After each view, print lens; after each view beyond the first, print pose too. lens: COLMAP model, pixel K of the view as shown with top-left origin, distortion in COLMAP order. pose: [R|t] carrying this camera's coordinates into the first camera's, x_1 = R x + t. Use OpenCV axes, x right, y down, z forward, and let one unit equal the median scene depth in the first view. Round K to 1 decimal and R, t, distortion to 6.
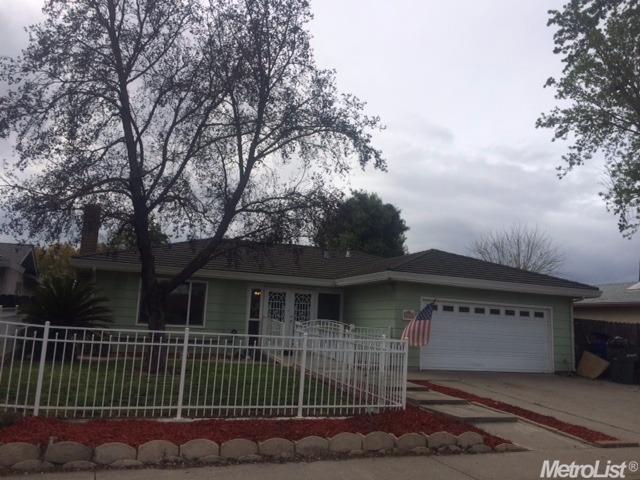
lens RADIAL K [[548.9, 0, 311.8], [0, 548.9, 240.0], [0, 0, 1]] dist [0.013096, 0.001273]
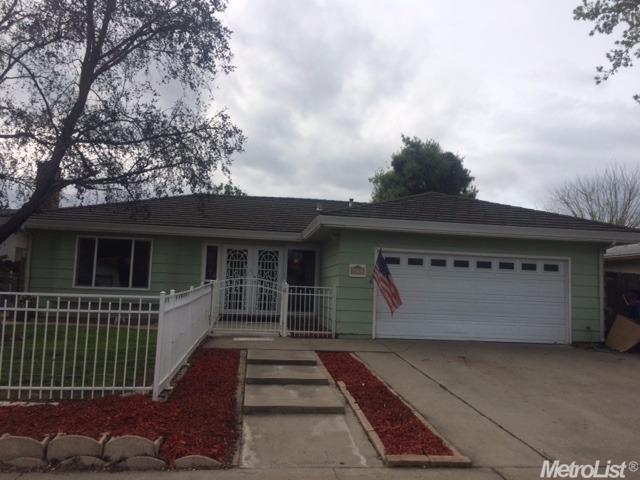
lens RADIAL K [[556.3, 0, 320.0], [0, 556.3, 240.0], [0, 0, 1]] dist [0.083233, -0.001322]
pose [[0.978997, -0.032973, -0.201193, 0.255847], [0.044367, 0.997641, 0.052385, 0.041682], [0.198991, -0.060211, 0.978150, 0.171874]]
